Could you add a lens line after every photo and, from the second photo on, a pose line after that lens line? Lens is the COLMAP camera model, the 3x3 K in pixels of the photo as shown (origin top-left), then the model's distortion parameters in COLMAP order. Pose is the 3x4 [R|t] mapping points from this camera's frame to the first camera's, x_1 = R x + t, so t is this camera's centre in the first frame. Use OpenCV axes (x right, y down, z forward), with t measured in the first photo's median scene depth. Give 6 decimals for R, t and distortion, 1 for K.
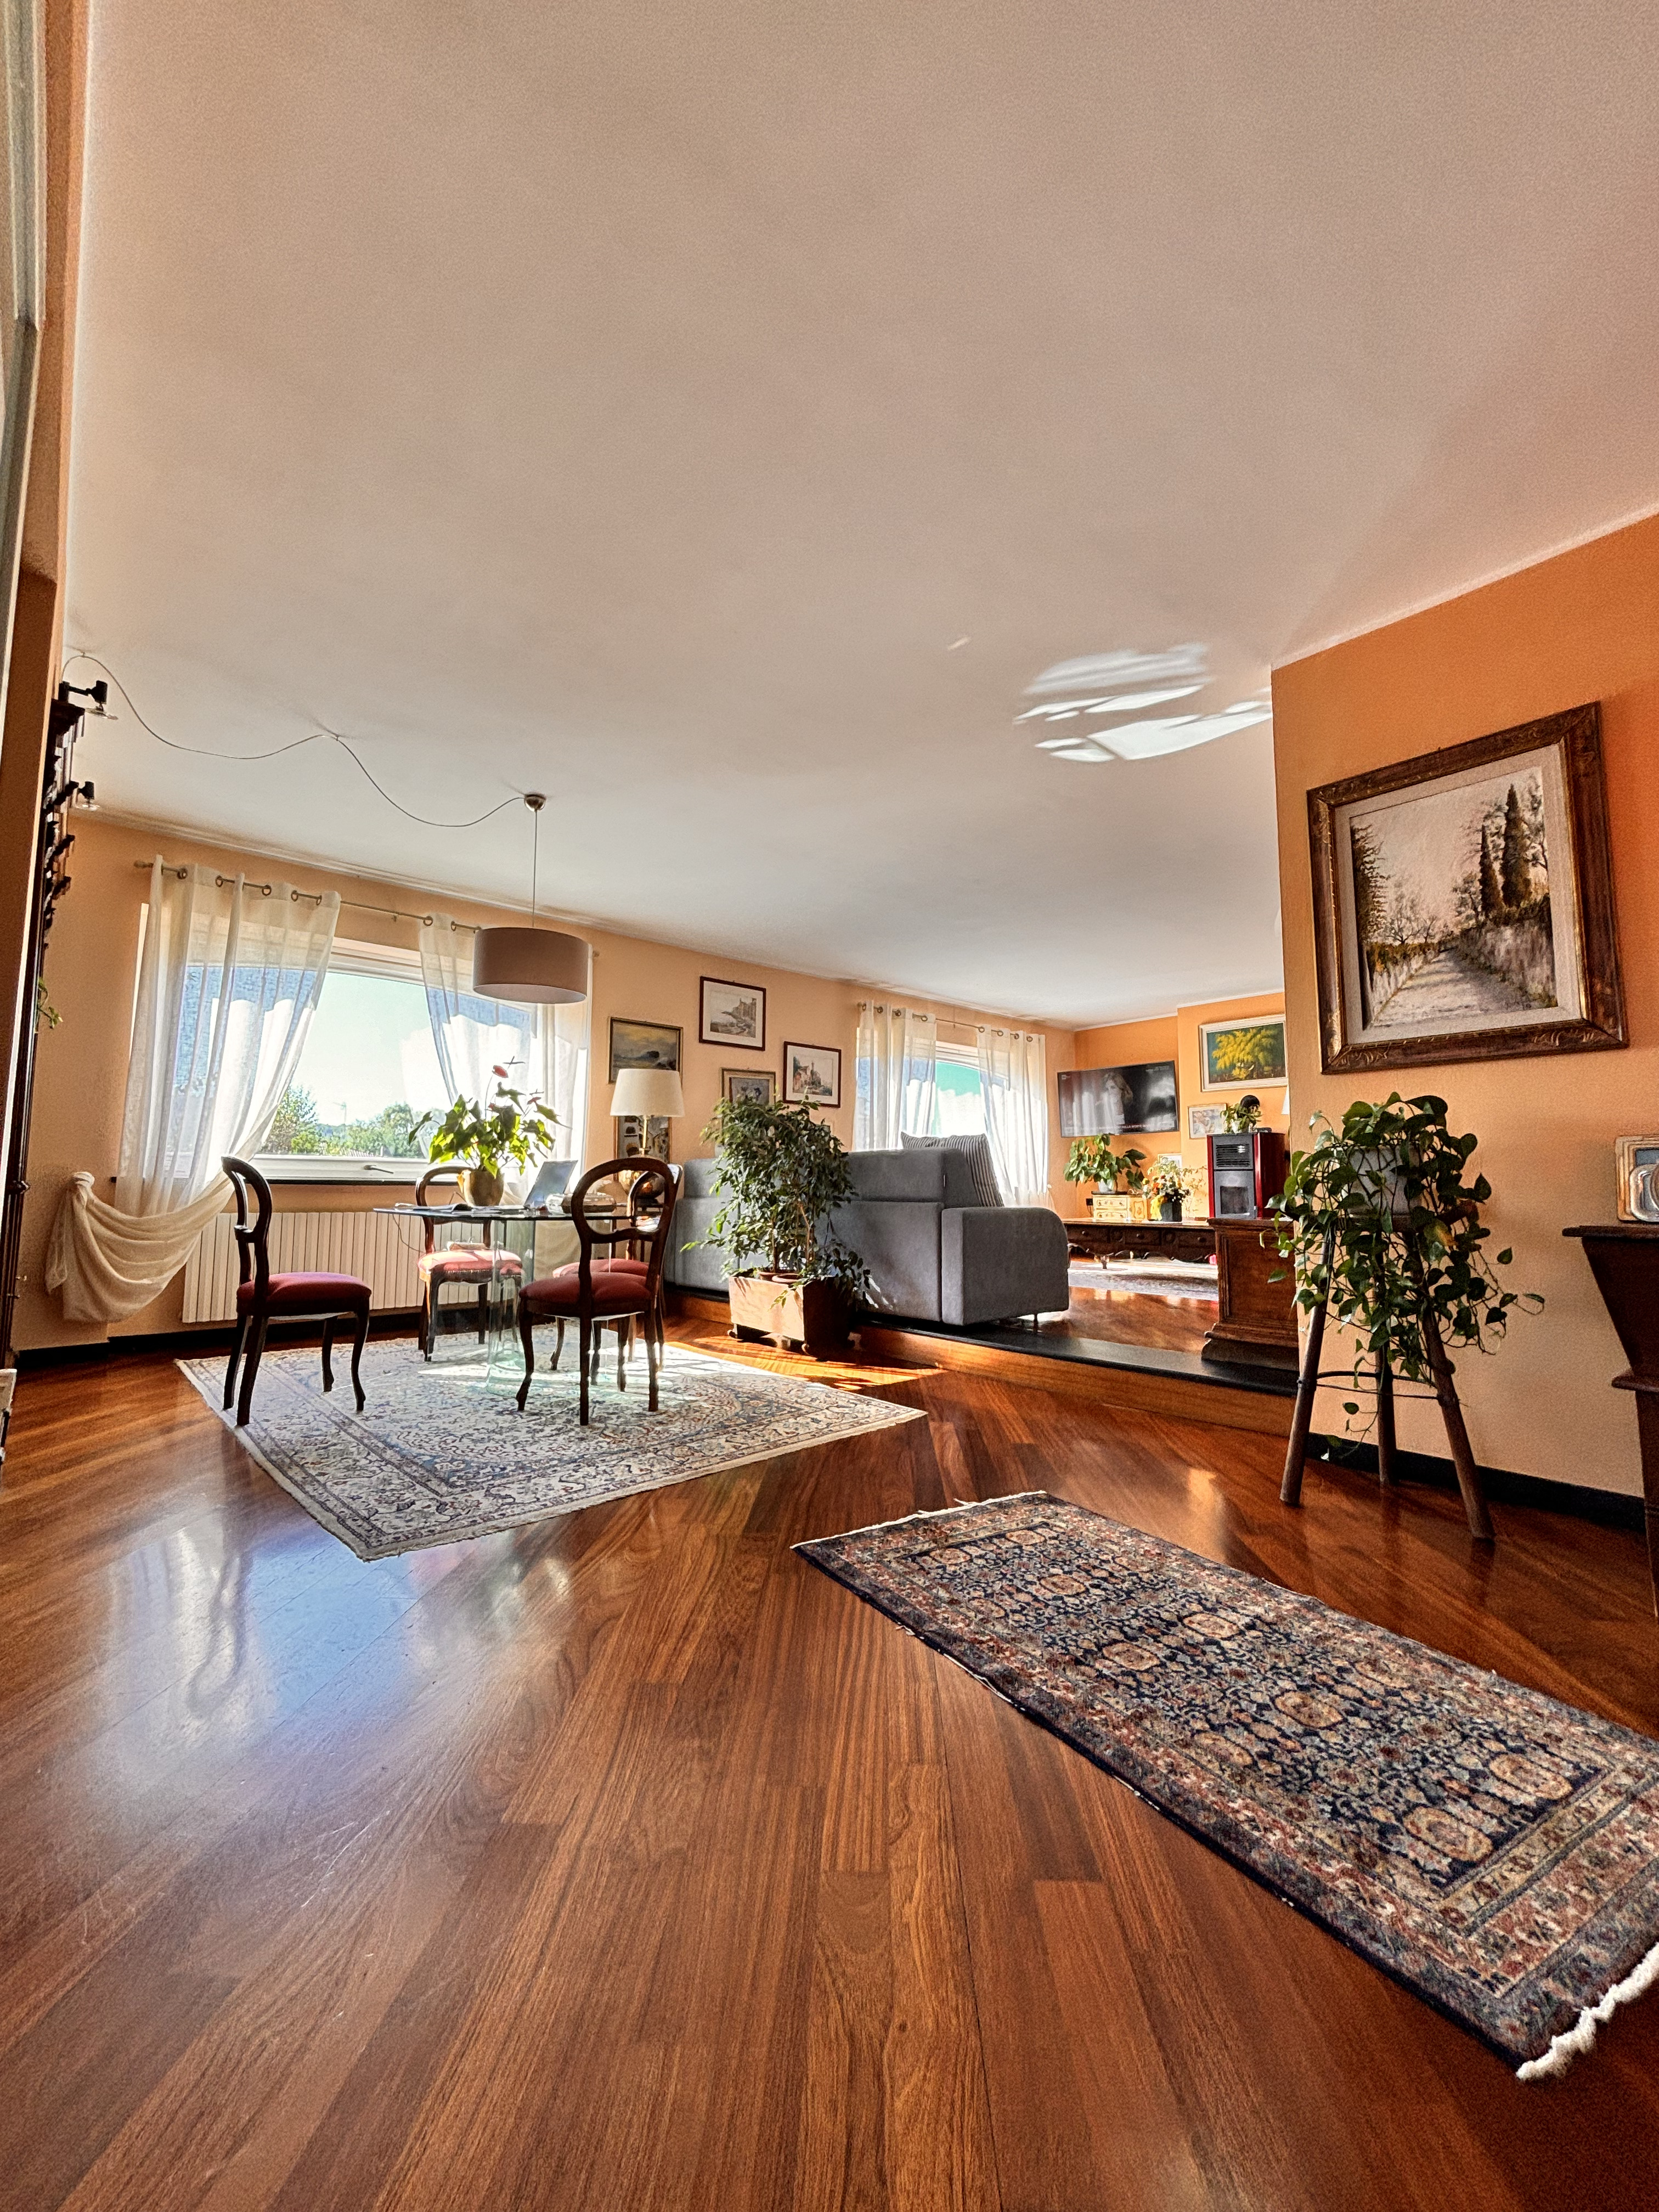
lens RADIAL K [[869.4, 0, 814.8], [0, 869.4, 1105.9], [0, 0, 1]] dist [0.001209, -0.002700]
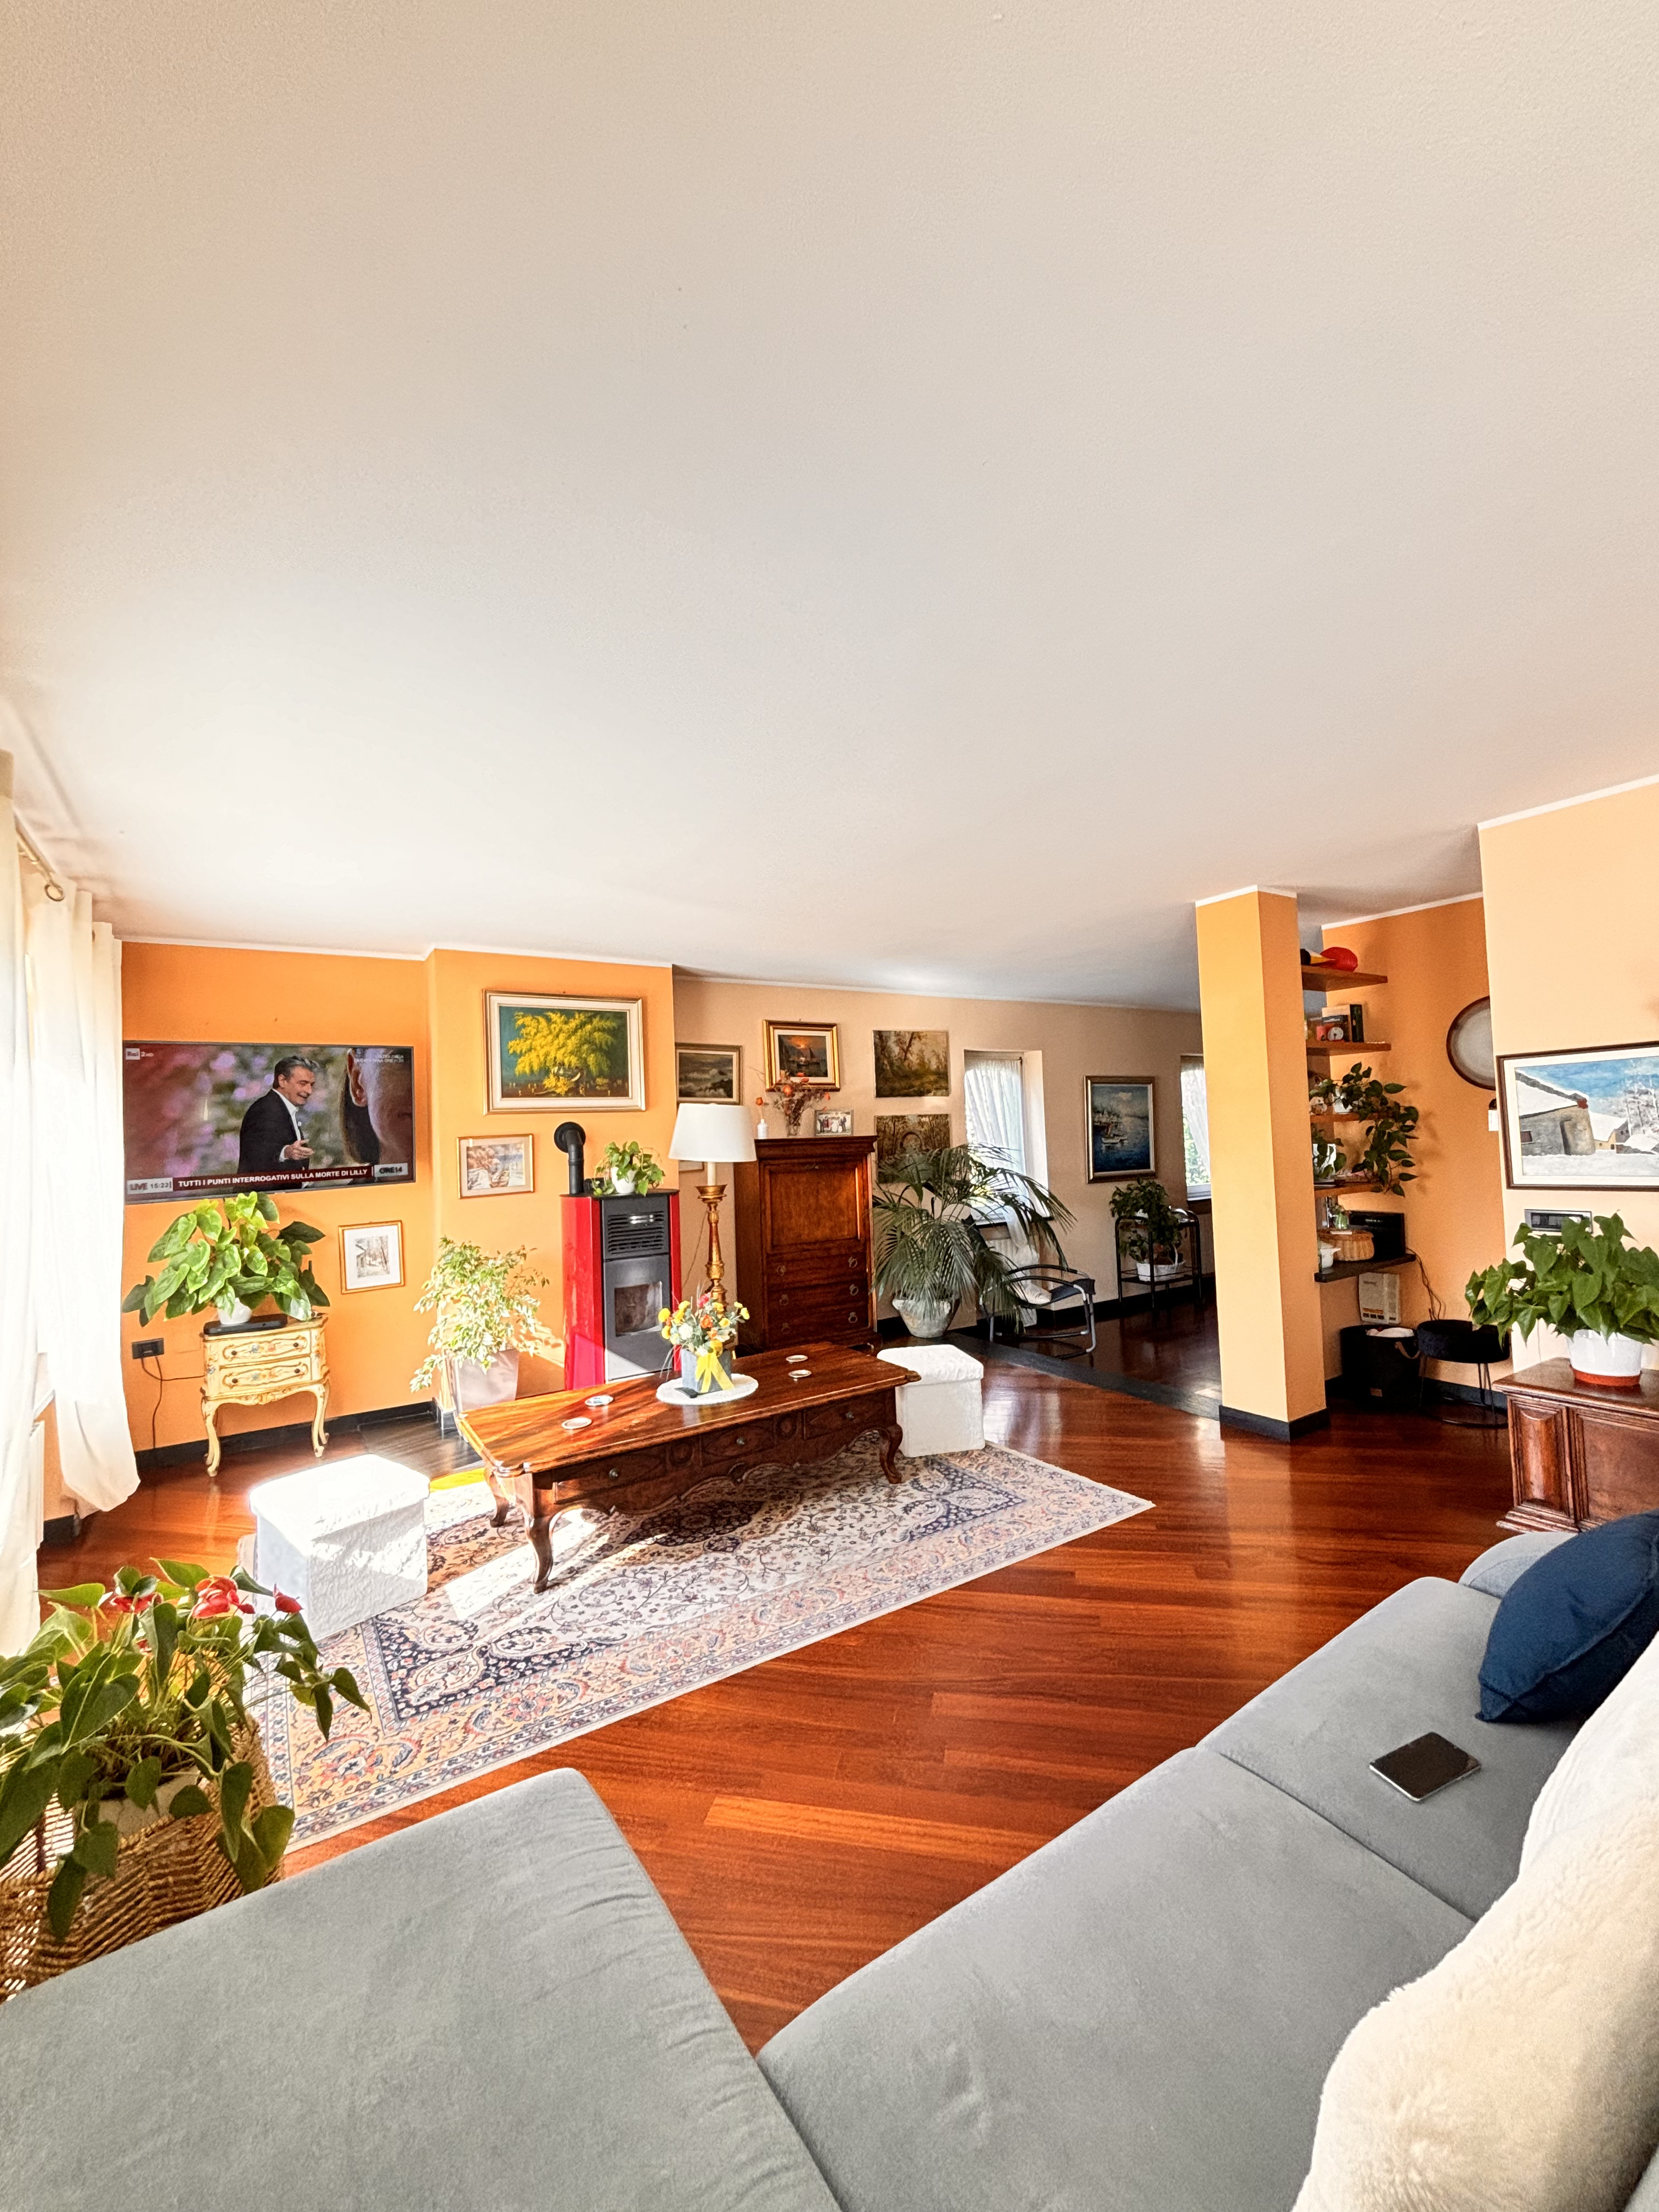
lens RADIAL K [[887.5, 0, 823.8], [0, 887.5, 1106.7], [0, 0, 1]] dist [-0.000163, -0.000418]
pose [[0.128319, 0.018478, 0.991561, -0.091269], [-0.057927, 0.998259, -0.011107, -0.027126], [-0.990040, -0.056013, 0.129166, 0.770442]]
